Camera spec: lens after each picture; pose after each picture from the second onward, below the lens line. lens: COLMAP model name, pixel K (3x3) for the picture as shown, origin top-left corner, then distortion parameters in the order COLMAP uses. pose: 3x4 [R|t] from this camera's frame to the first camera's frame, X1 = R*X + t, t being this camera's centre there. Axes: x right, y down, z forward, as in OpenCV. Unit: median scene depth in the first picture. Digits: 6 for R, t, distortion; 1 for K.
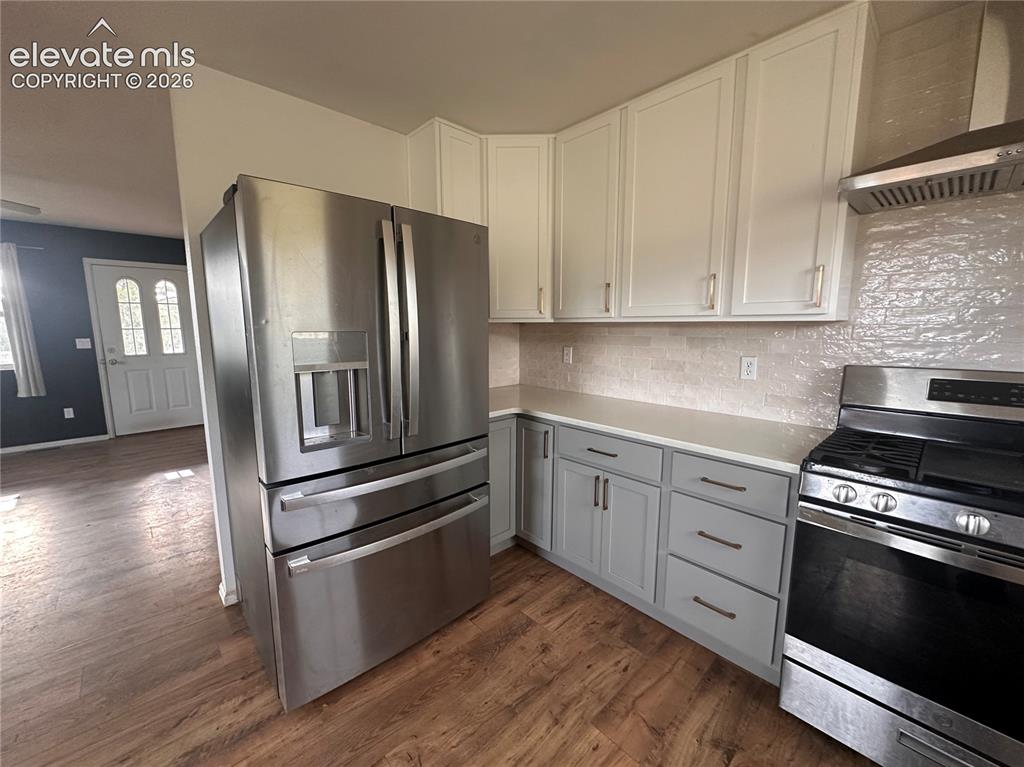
lens RADIAL K [[409.5, 0, 512.3], [0, 409.5, 382.9], [0, 0, 1]] dist [-0.001779, -0.000108]
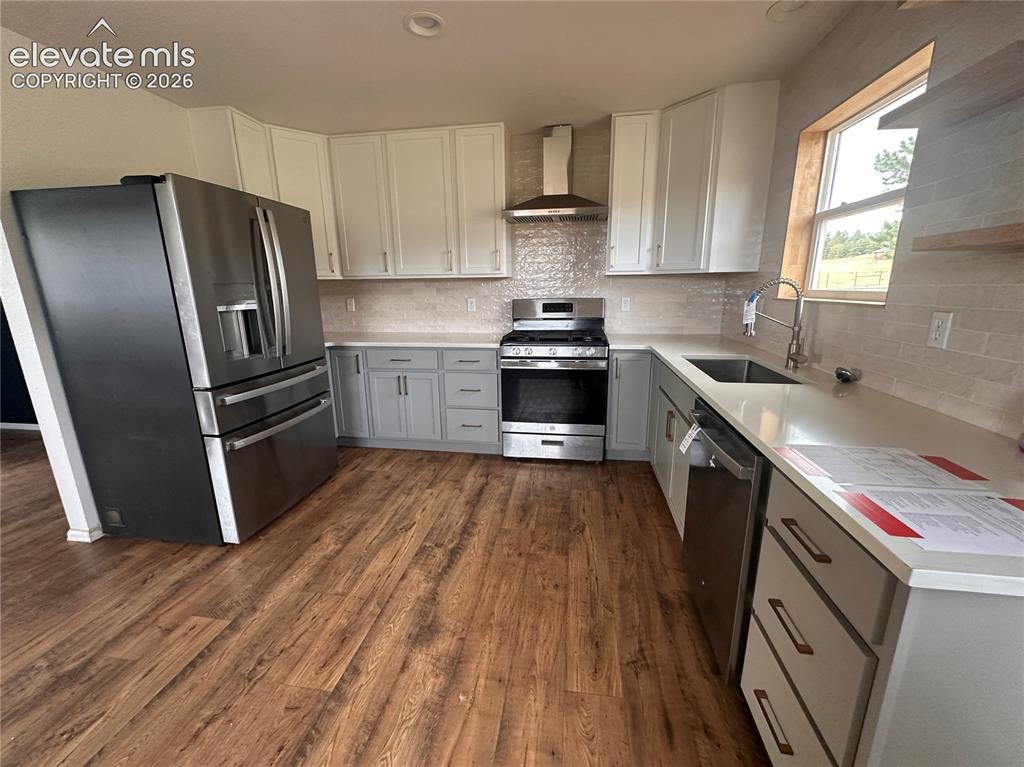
lens RADIAL K [[409.5, 0, 512.3], [0, 409.5, 382.9], [0, 0, 1]] dist [-0.001779, -0.000108]
pose [[0.788931, -0.151148, 0.595602, -0.426552], [0.097016, 0.987757, 0.122160, 0.108092], [-0.606775, -0.038593, 0.793936, -0.580000]]
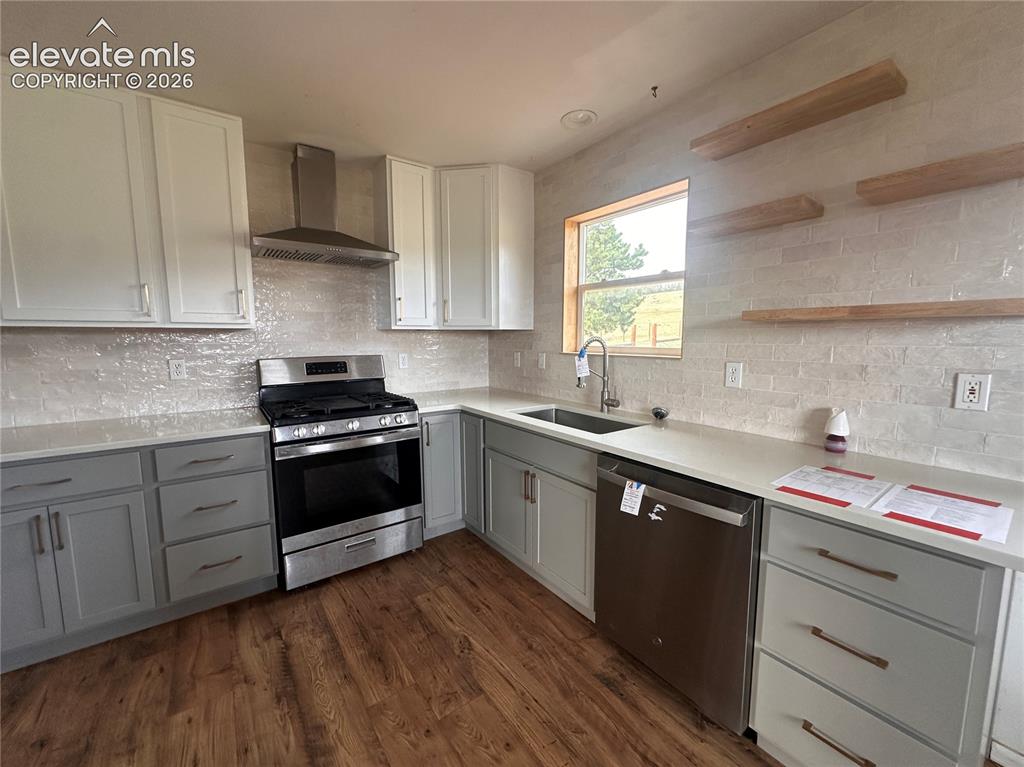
lens RADIAL K [[409.5, 0, 512.3], [0, 409.5, 382.9], [0, 0, 1]] dist [-0.001779, -0.000108]
pose [[0.121917, -0.113184, 0.986066, -0.467472], [0.139794, 0.985532, 0.095839, 0.023446], [-0.982646, 0.126162, 0.135975, -0.066358]]
